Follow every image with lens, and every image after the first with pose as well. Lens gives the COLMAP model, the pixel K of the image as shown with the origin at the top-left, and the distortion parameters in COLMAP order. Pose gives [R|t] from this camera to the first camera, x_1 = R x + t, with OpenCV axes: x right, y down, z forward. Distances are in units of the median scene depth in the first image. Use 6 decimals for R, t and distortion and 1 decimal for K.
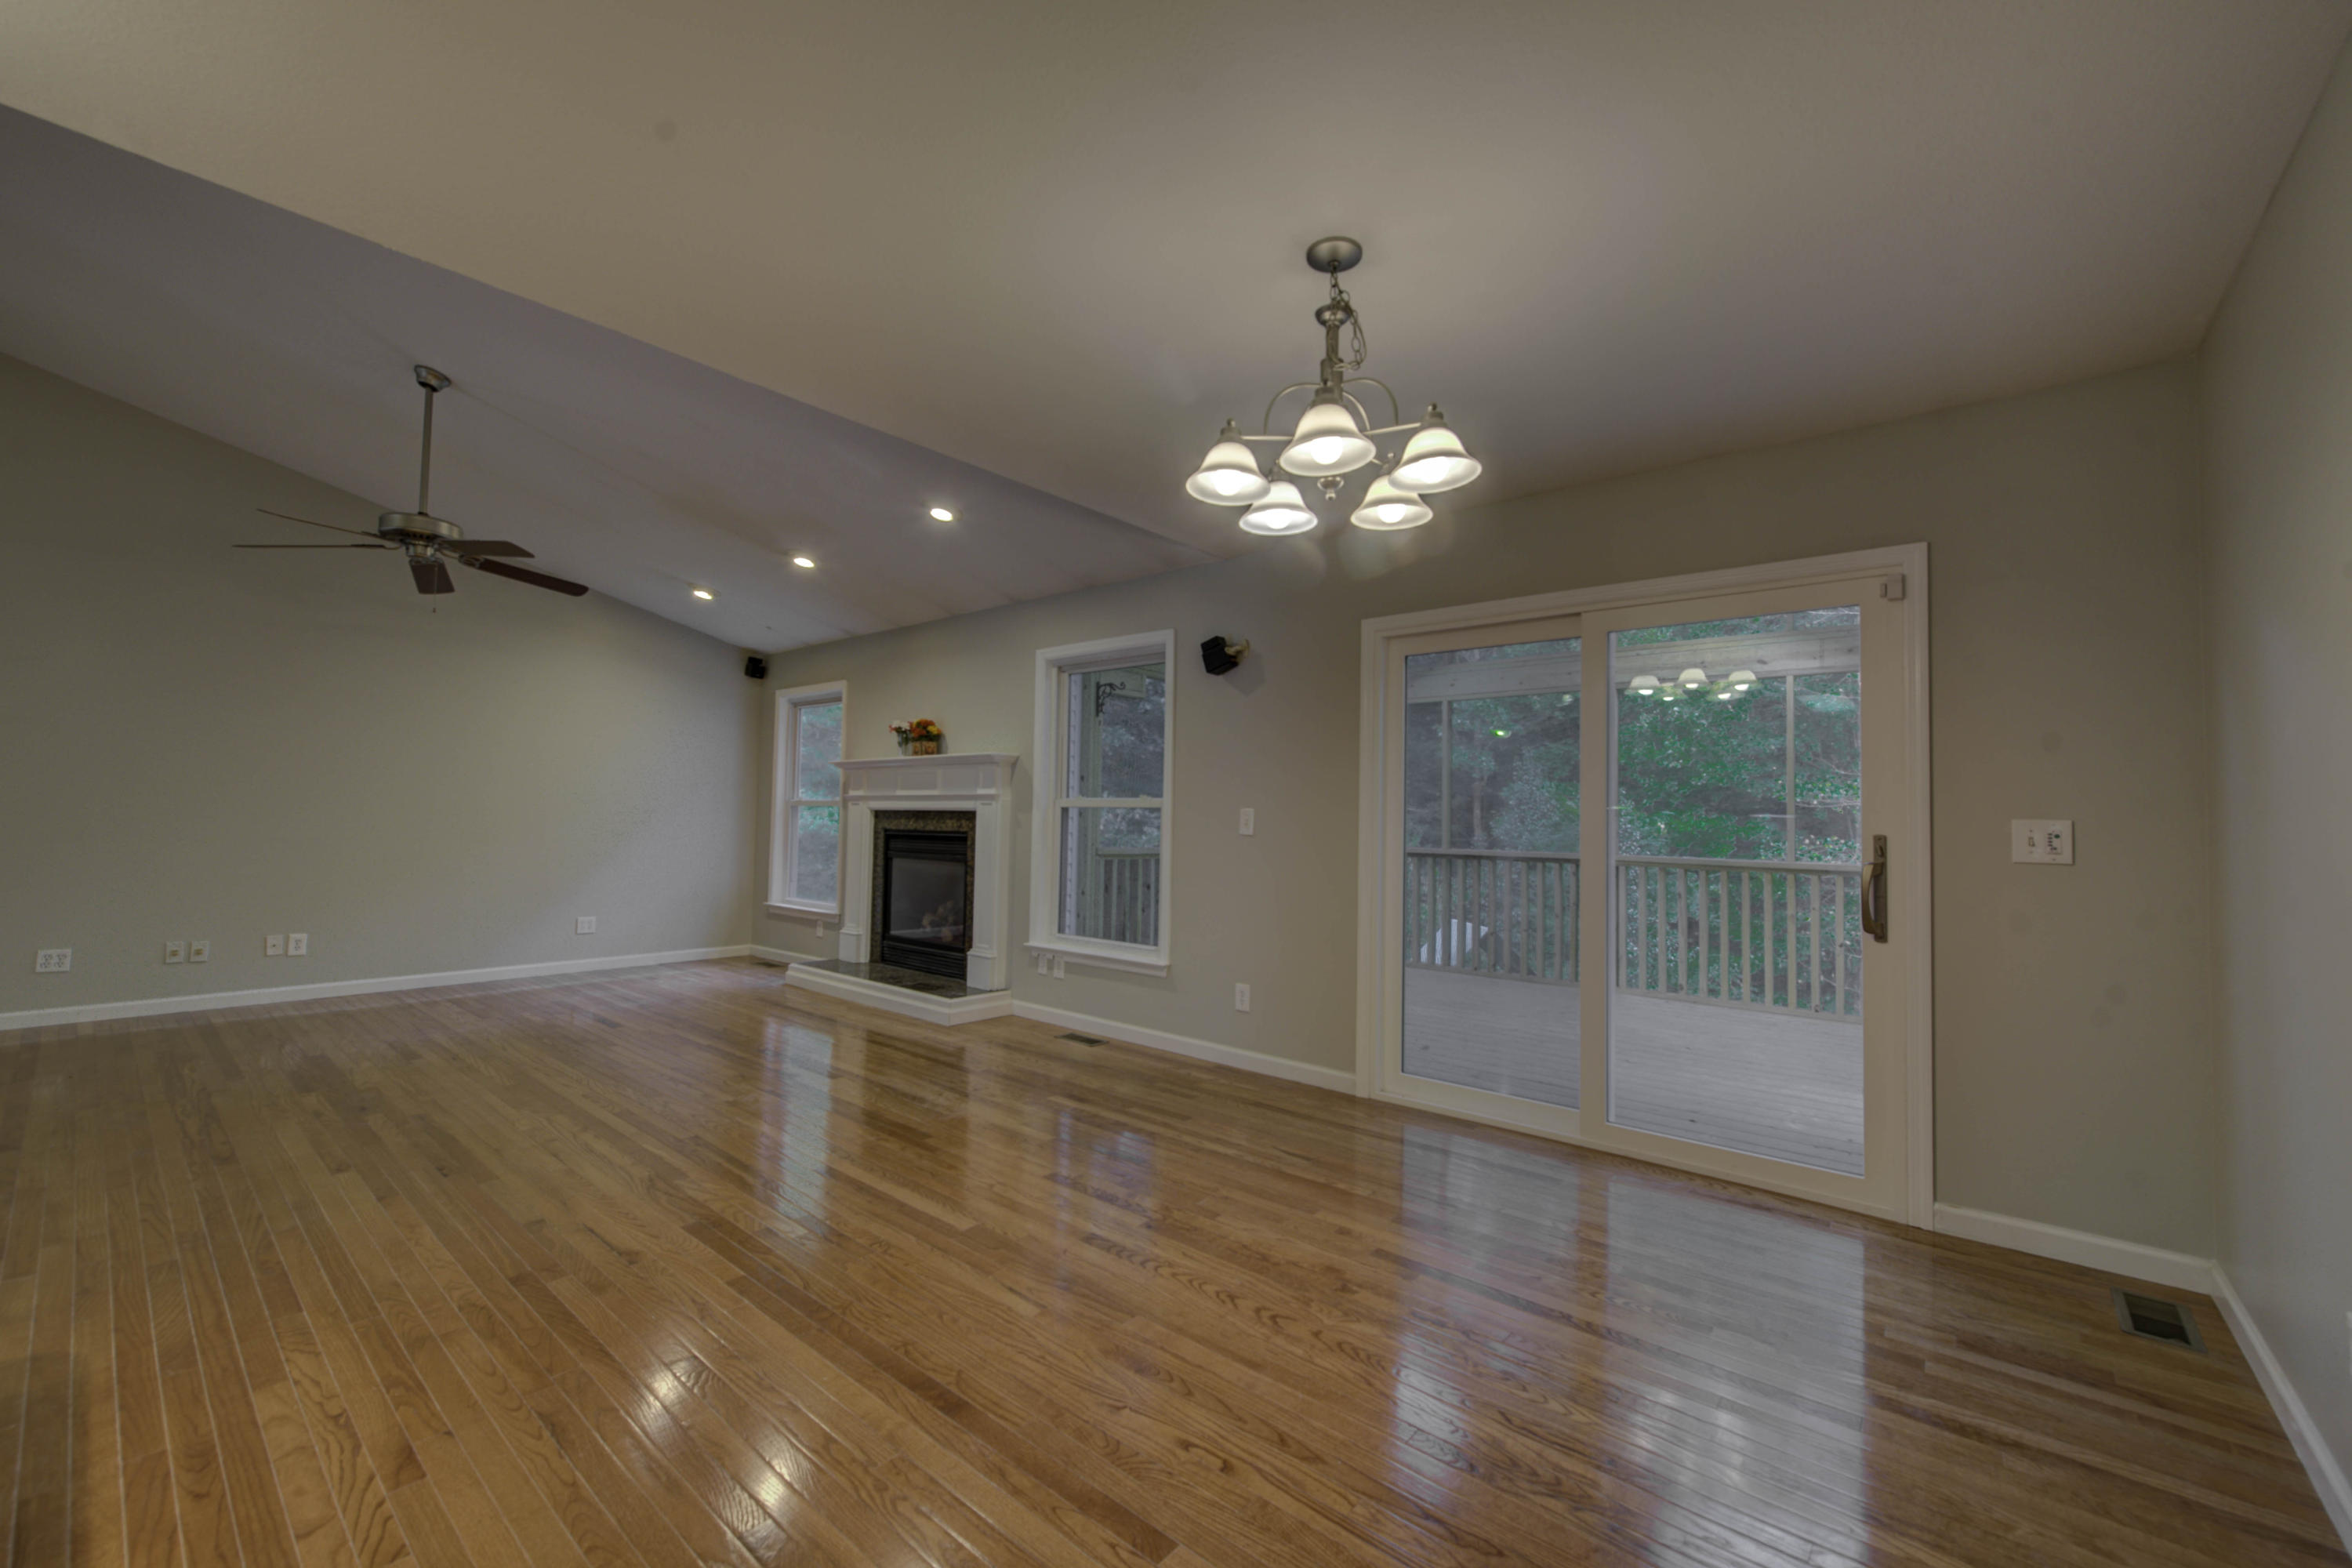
lens RADIAL K [[938.3, 0, 1176.0], [0, 938.3, 784.0], [0, 0, 1]] dist [-0.002852, -0.000314]
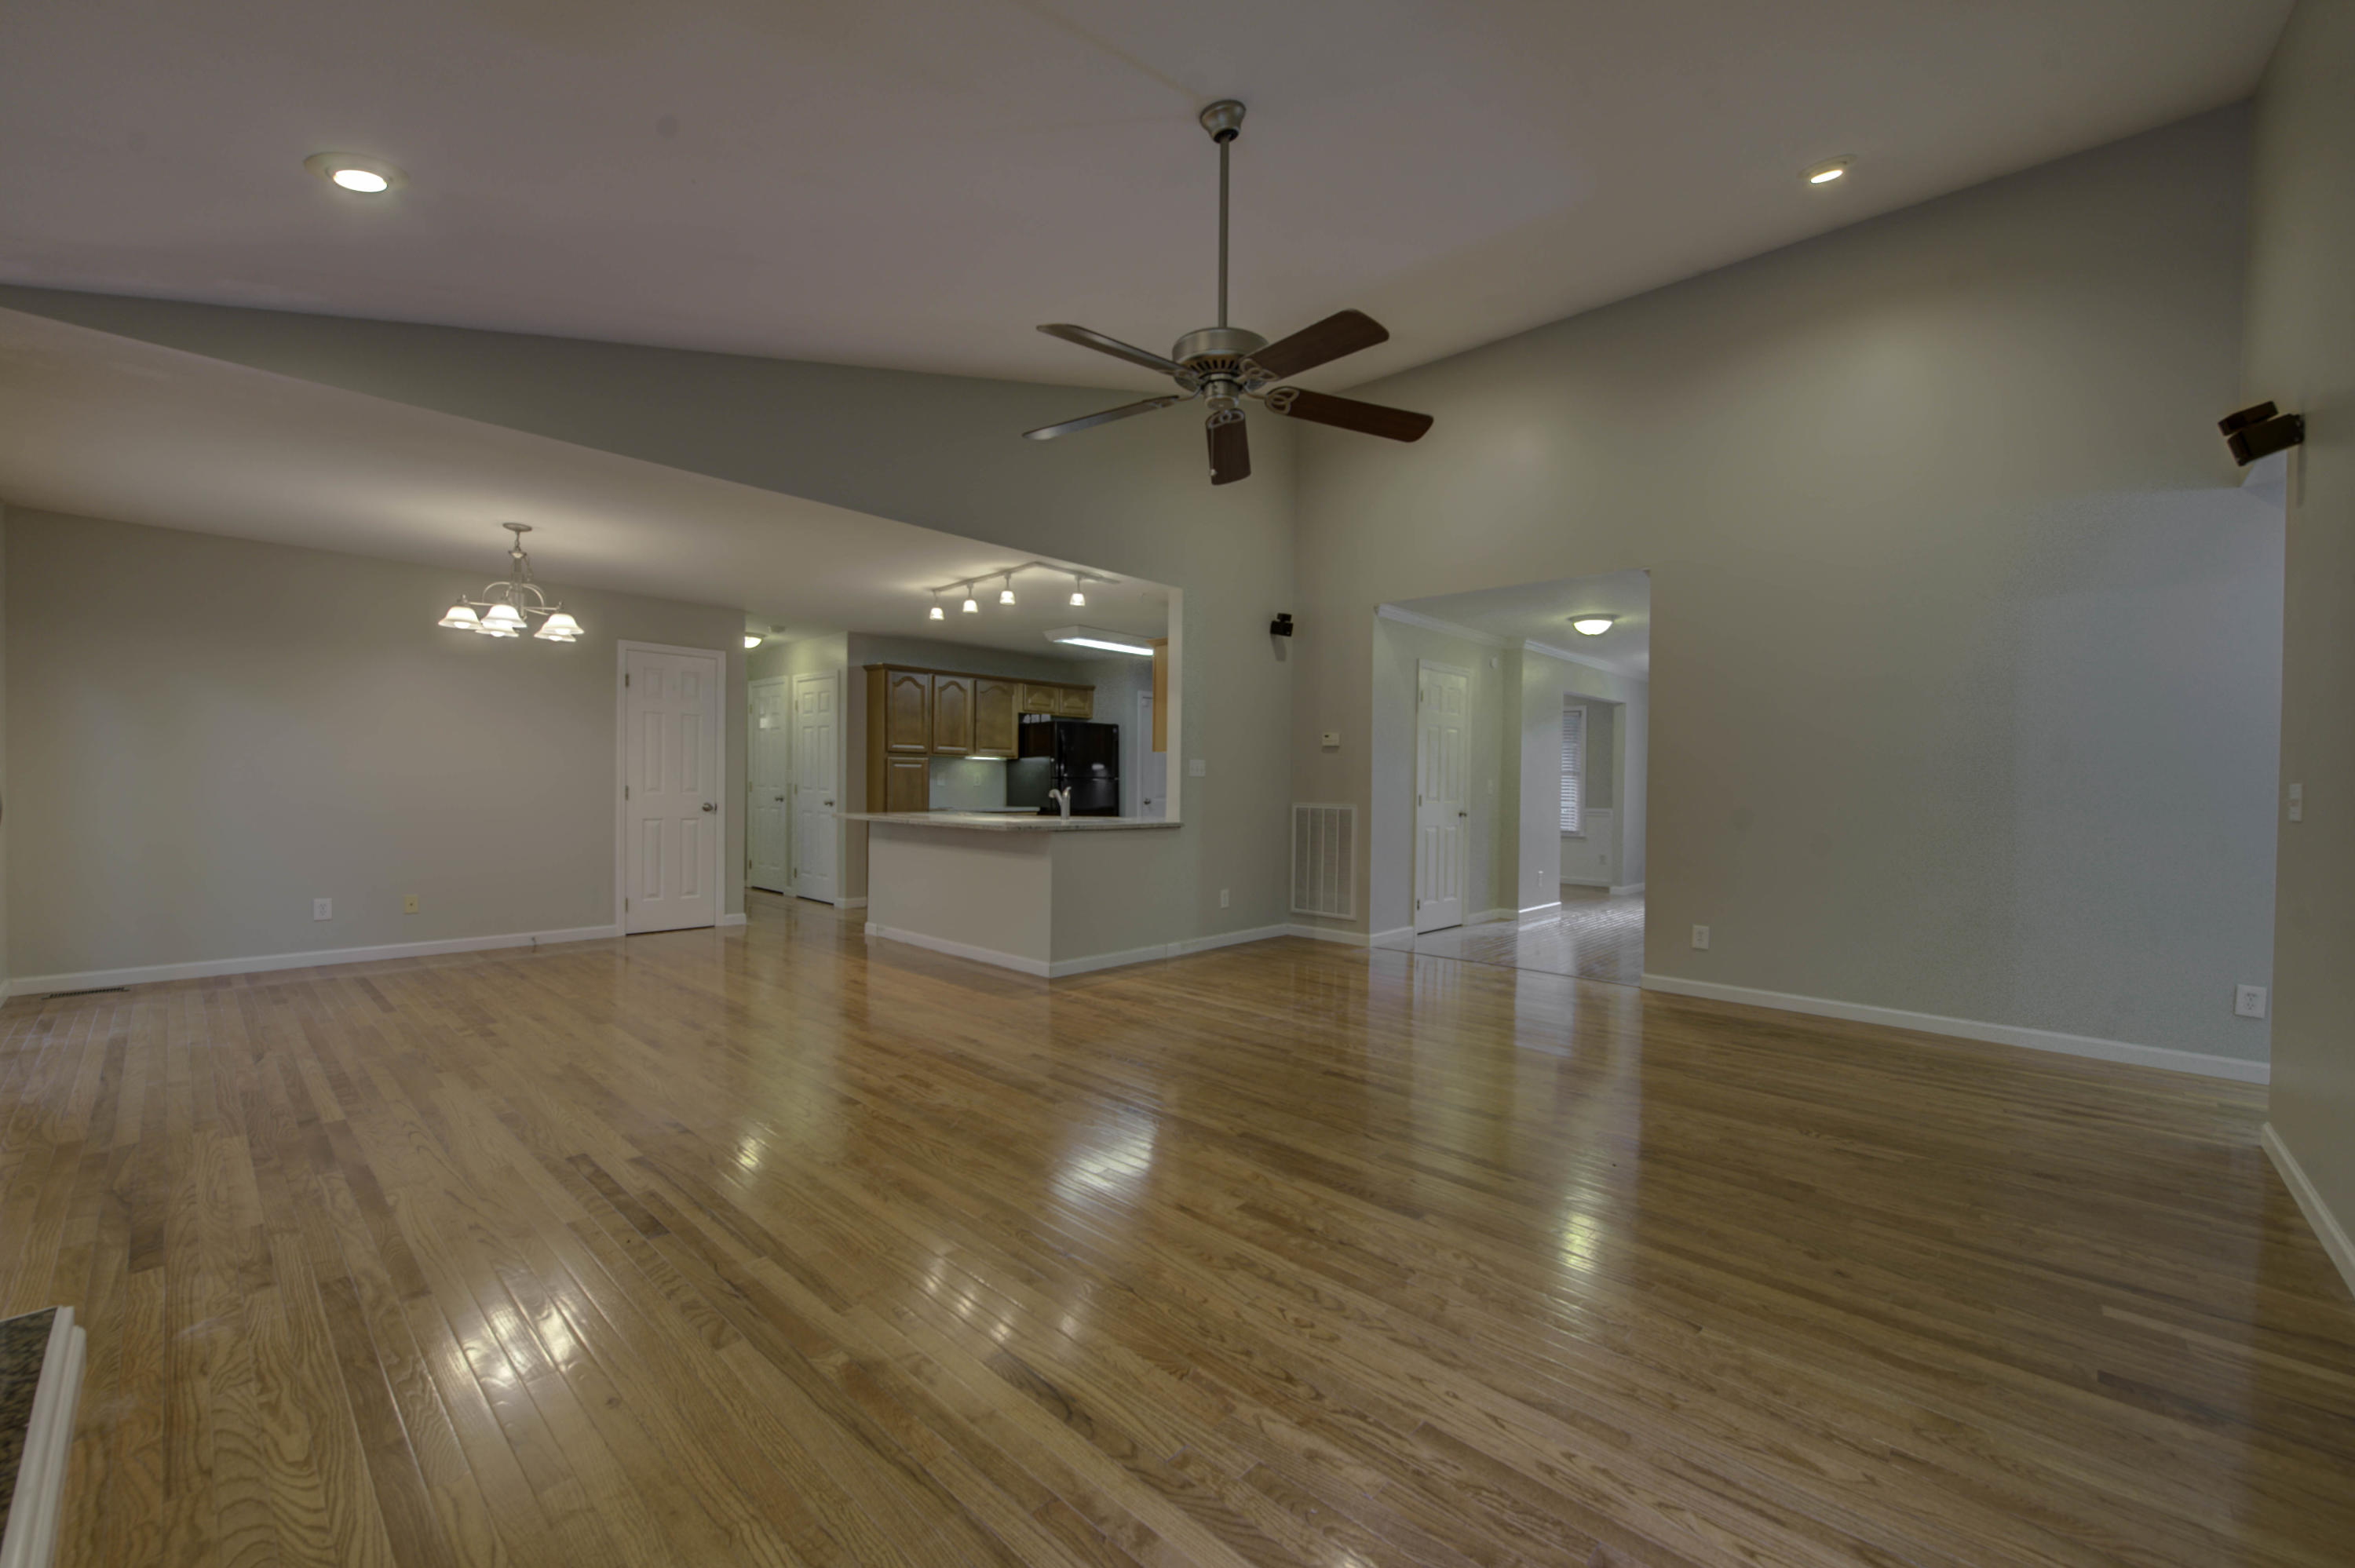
lens RADIAL K [[939.4, 0, 1177.5], [0, 939.4, 784.0], [0, 0, 1]] dist [-0.002852, -0.000314]
pose [[-0.998210, -0.031260, 0.050984, -0.874644], [-0.032877, 0.998973, -0.031187, 0.051586], [-0.049956, -0.032807, -0.998212, 1.766283]]
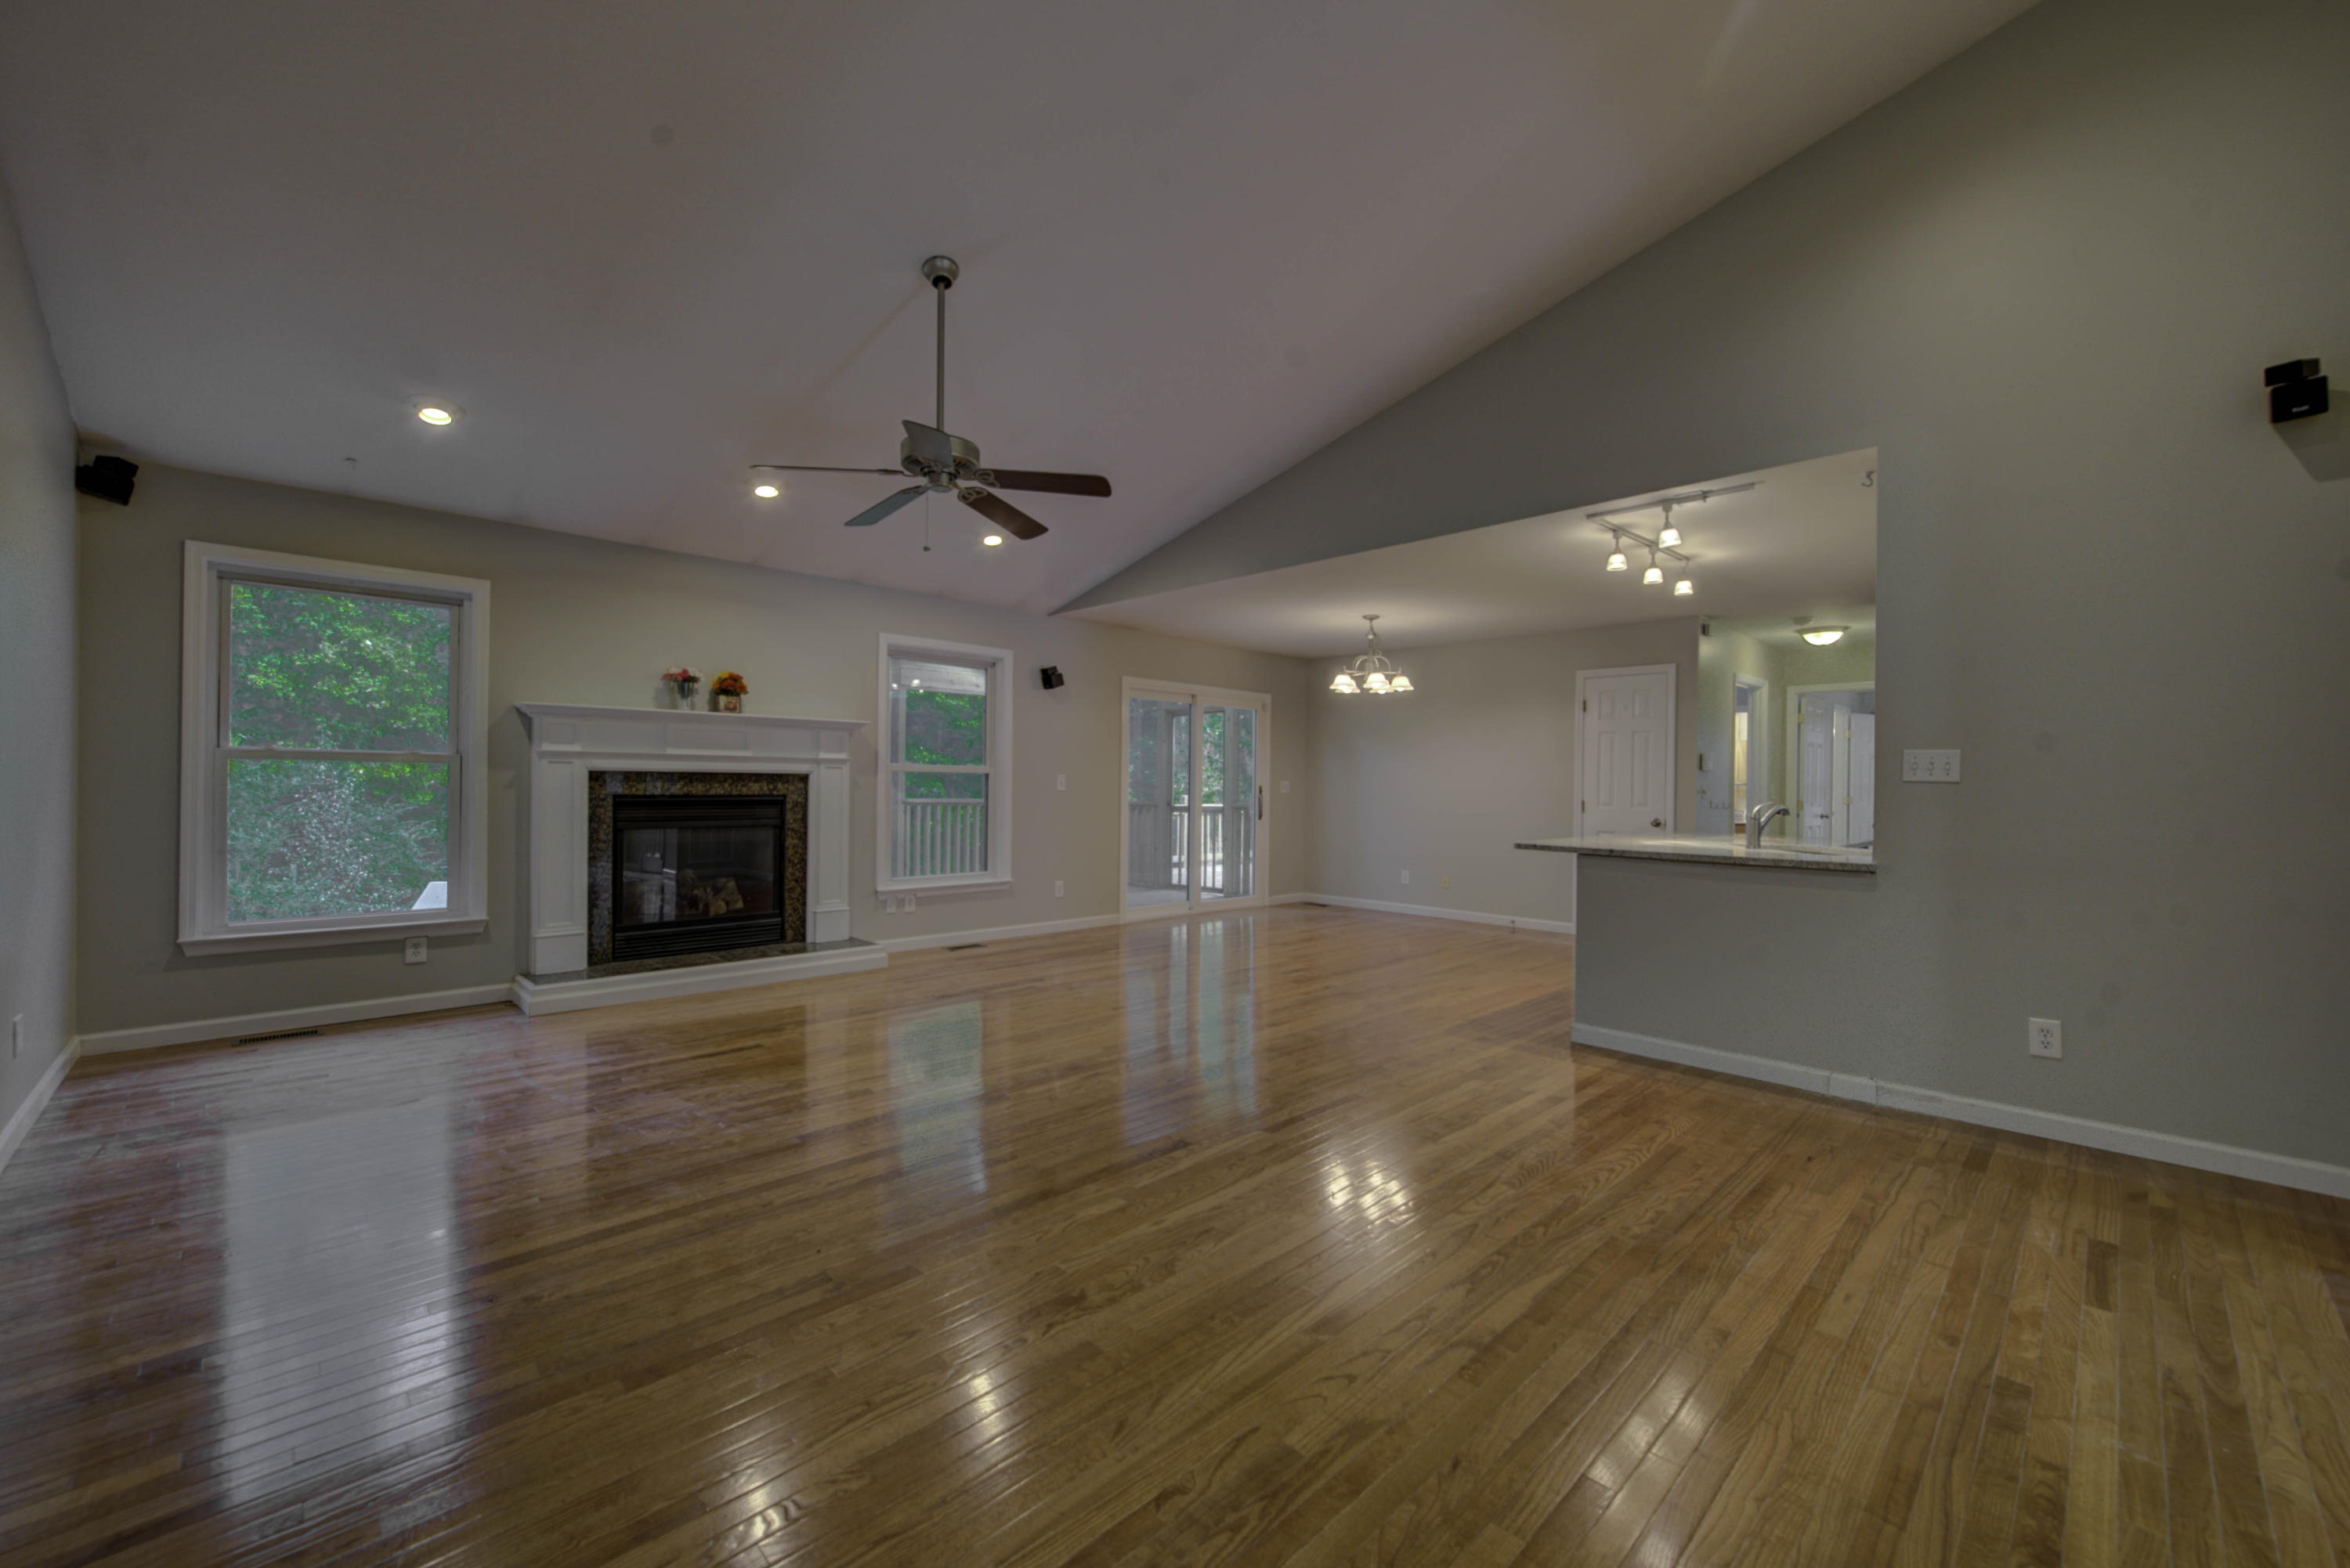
lens RADIAL K [[918.8, 0, 1175.0], [0, 918.8, 784.0], [0, 0, 1]] dist [0.000372, -0.000023]
pose [[0.088528, -0.013306, 0.995985, -1.726093], [-0.045986, 0.998790, 0.017431, 0.006165], [-0.995012, -0.047345, 0.087809, 0.759811]]
